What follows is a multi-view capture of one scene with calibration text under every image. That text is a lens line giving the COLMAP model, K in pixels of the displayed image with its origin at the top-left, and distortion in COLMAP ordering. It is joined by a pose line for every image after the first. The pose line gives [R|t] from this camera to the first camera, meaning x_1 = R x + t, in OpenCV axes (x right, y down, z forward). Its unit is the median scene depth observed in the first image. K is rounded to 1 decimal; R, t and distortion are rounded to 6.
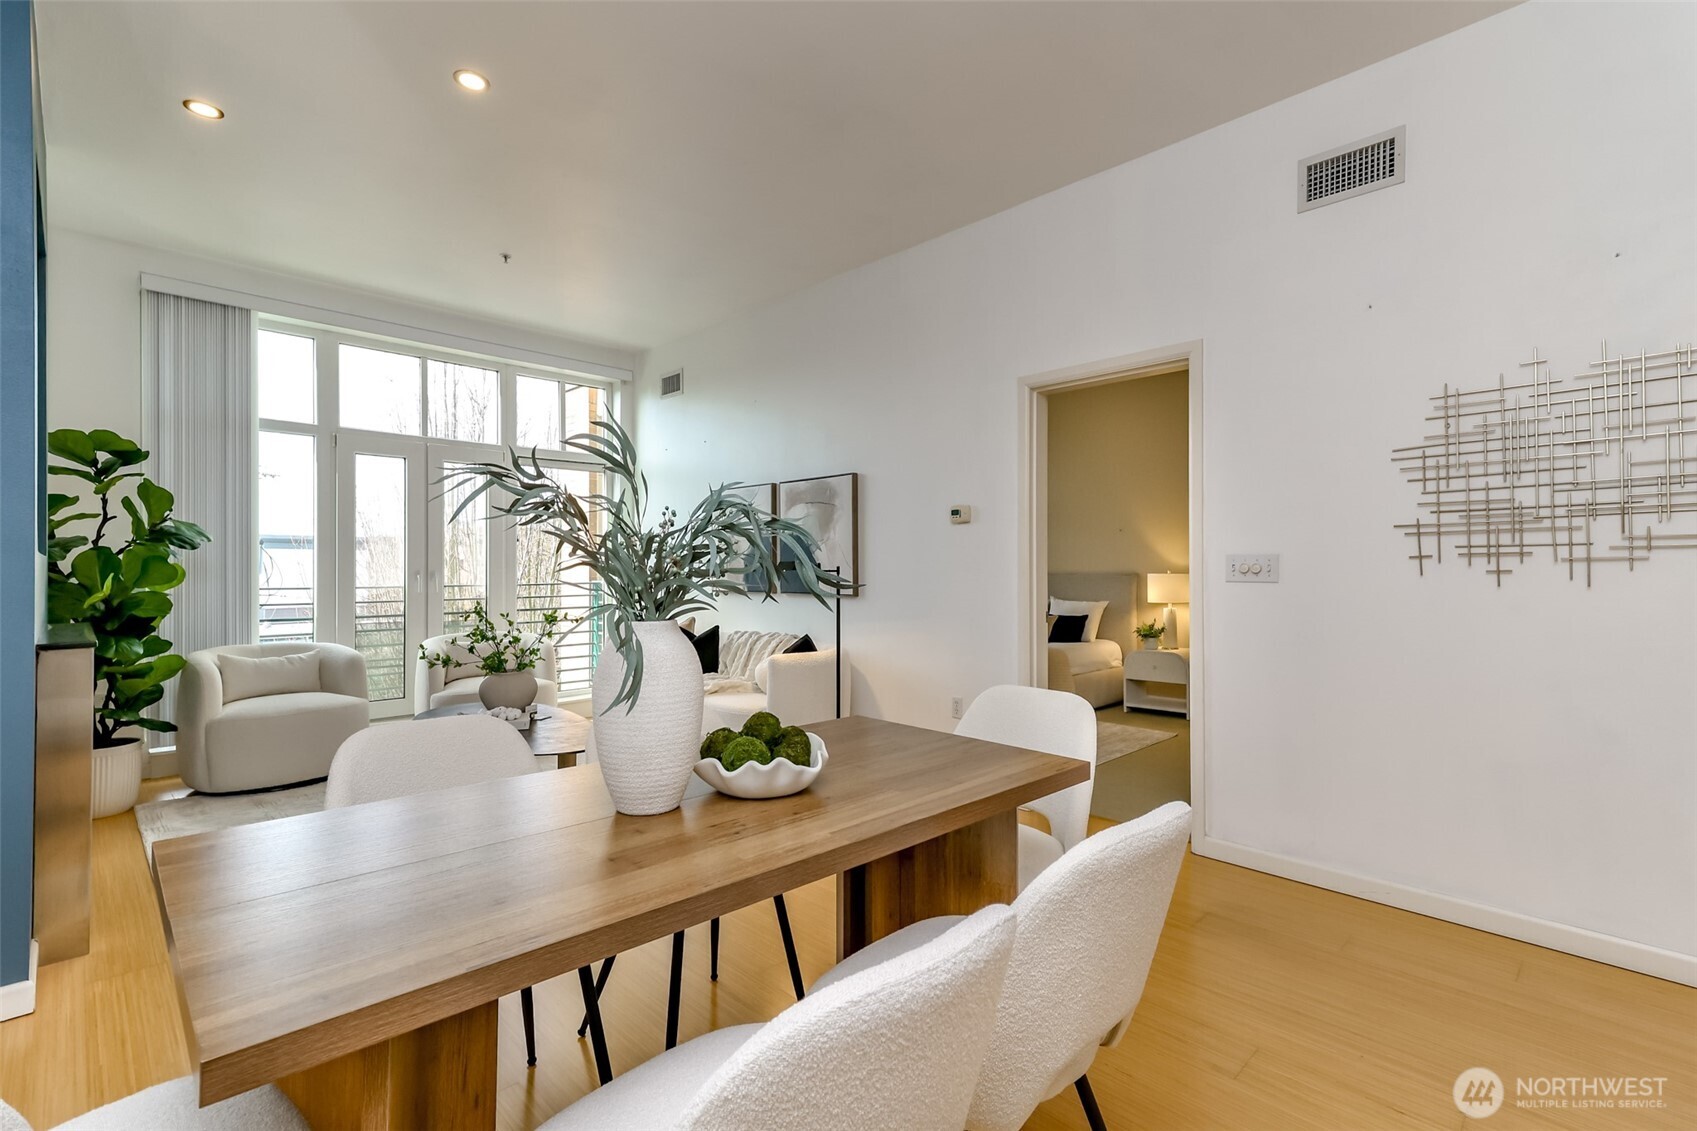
lens RADIAL K [[767.2, 0, 843.4], [0, 767.2, 566.4], [0, 0, 1]] dist [0.020078, 0.001307]
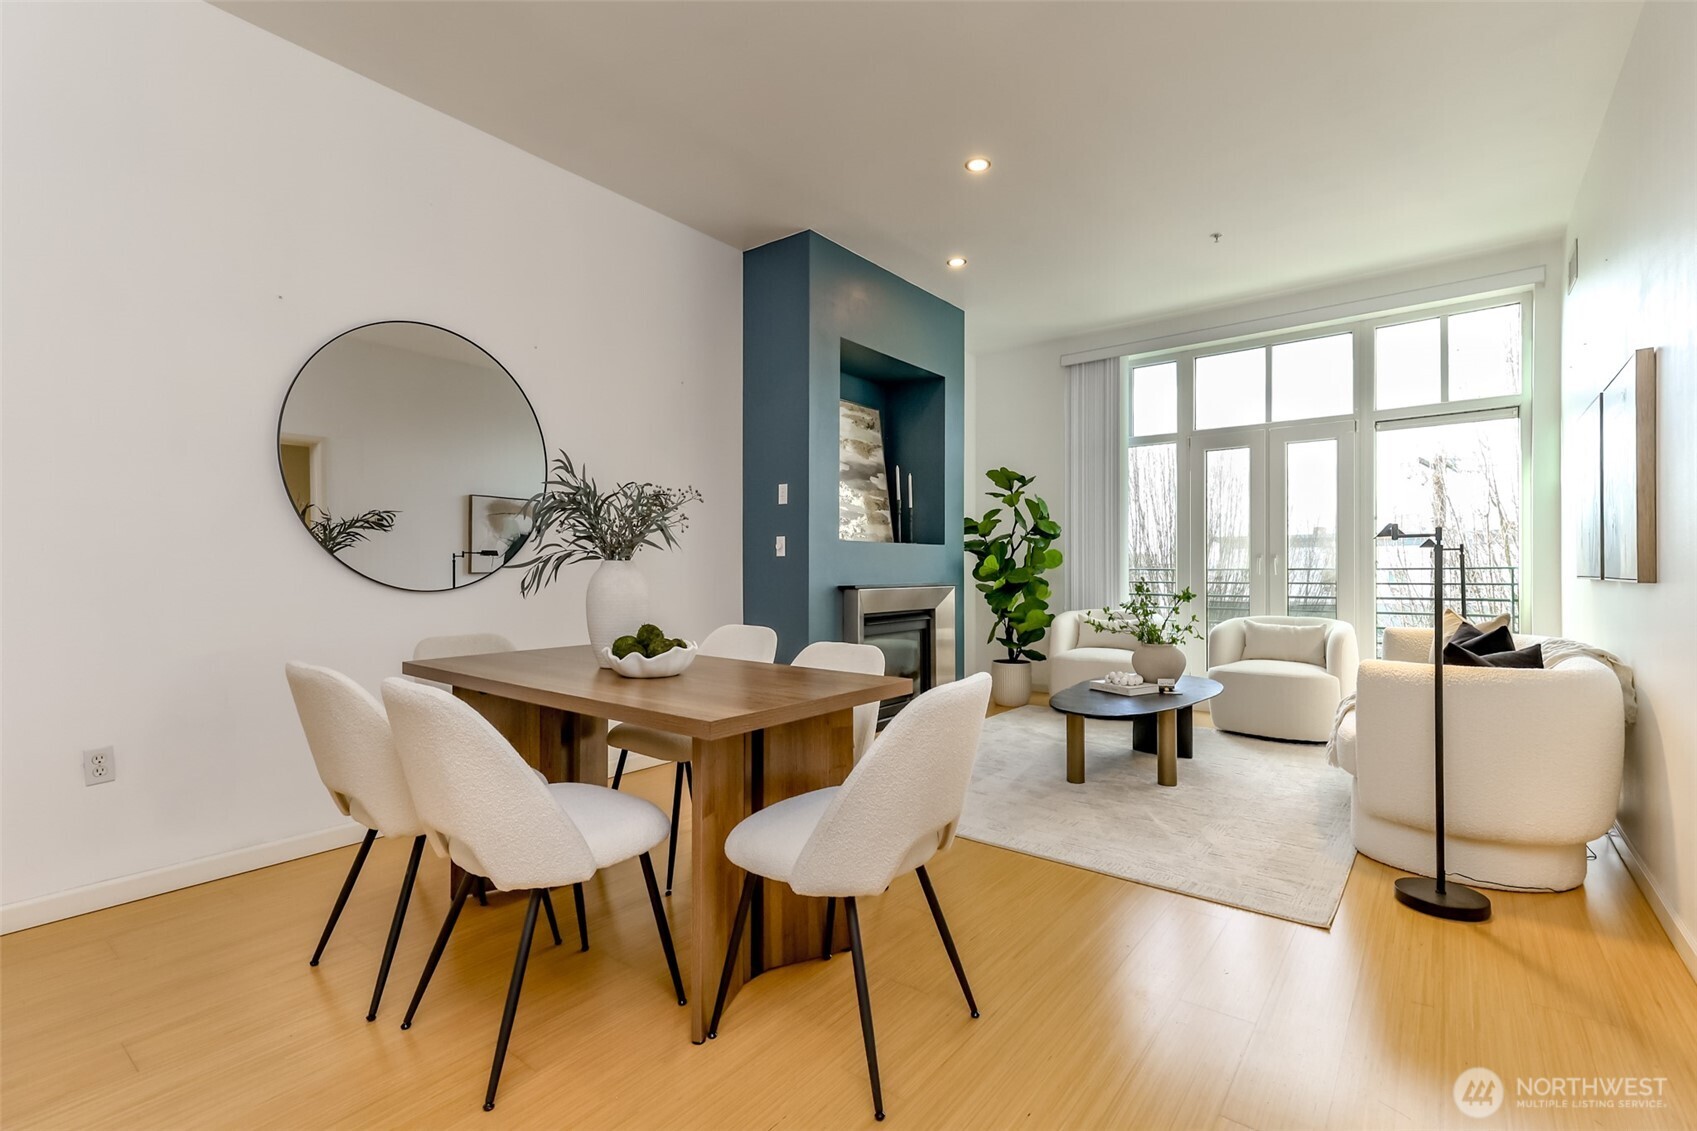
lens RADIAL K [[767.2, 0, 869.0], [0, 767.2, 567.2], [0, 0, 1]] dist [0.020078, 0.001307]
pose [[0.145751, -0.000877, -0.989321, 0.555416], [0.004556, 0.999990, -0.000215, 0.030038], [0.989311, -0.004476, 0.145754, 0.459166]]
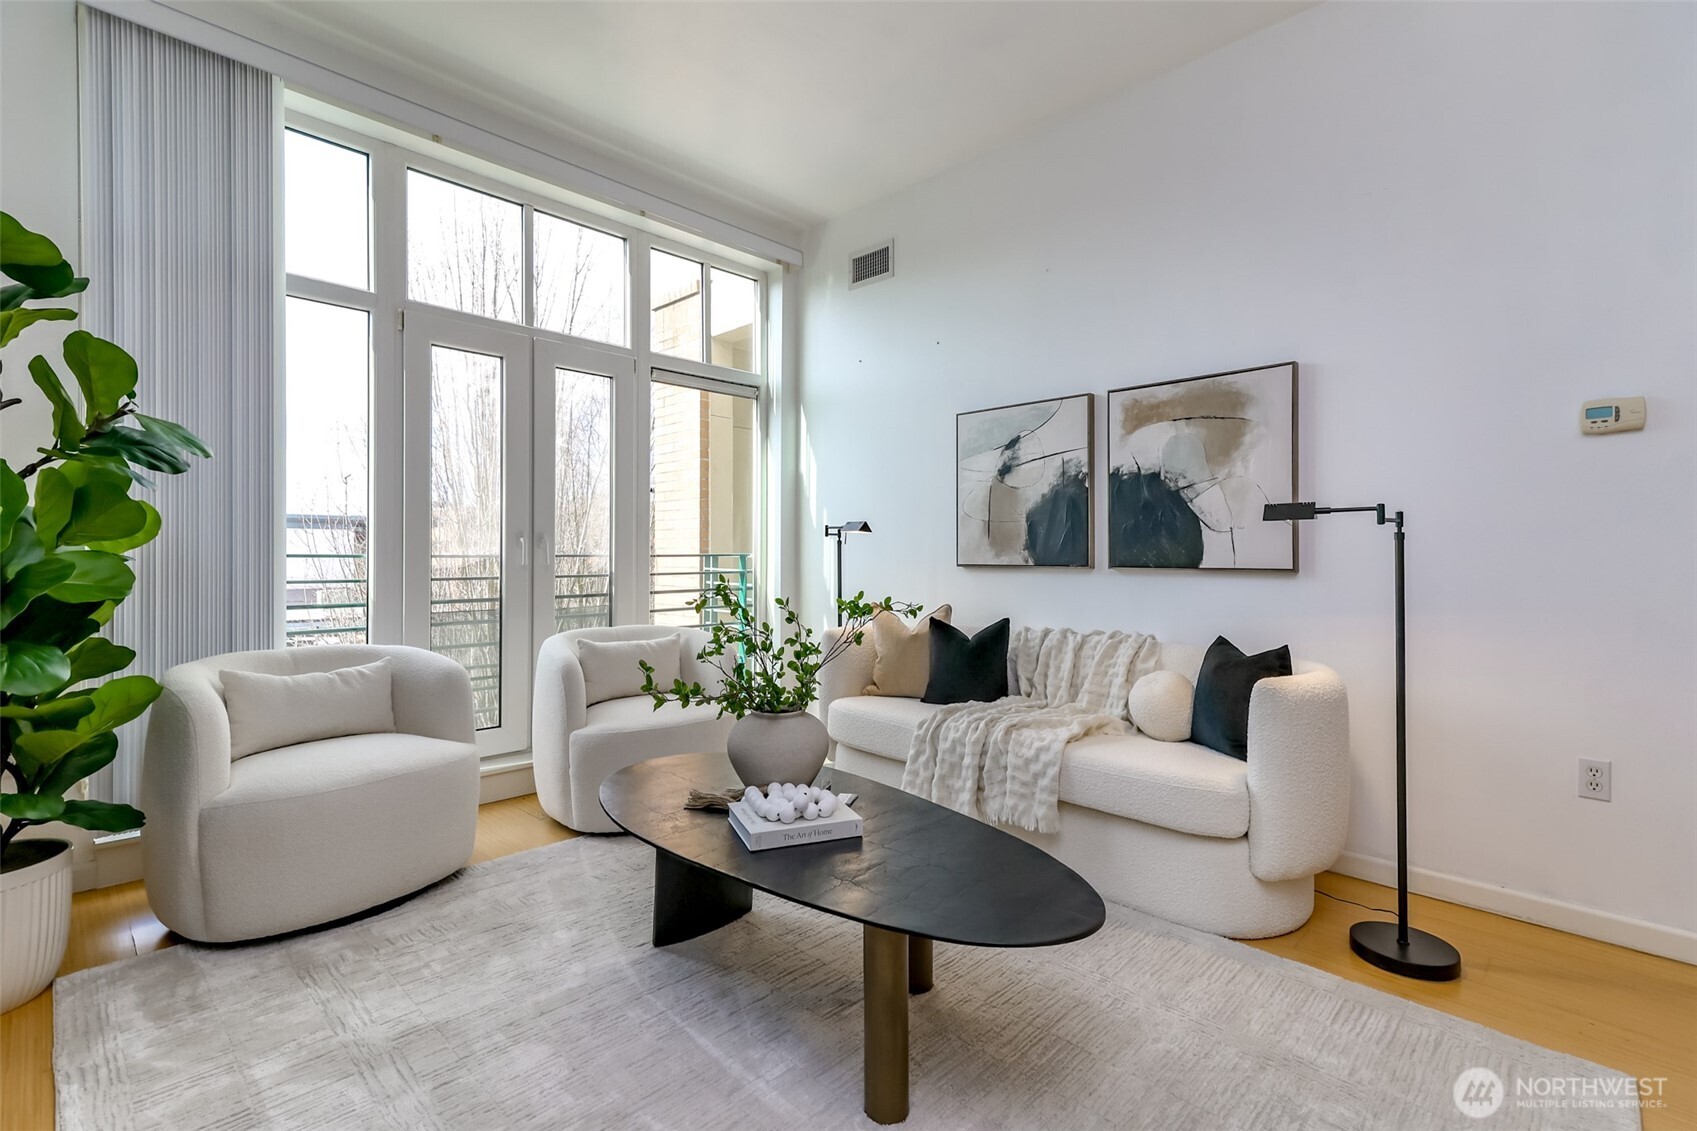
lens RADIAL K [[767.2, 0, 833.5], [0, 767.2, 551.9], [0, 0, 1]] dist [0.020078, 0.001307]
pose [[0.999934, 0.005062, 0.010354, -0.408725], [-0.005076, 0.999986, 0.001402, 0.028962], [-0.010347, -0.001454, 0.999945, 0.483859]]
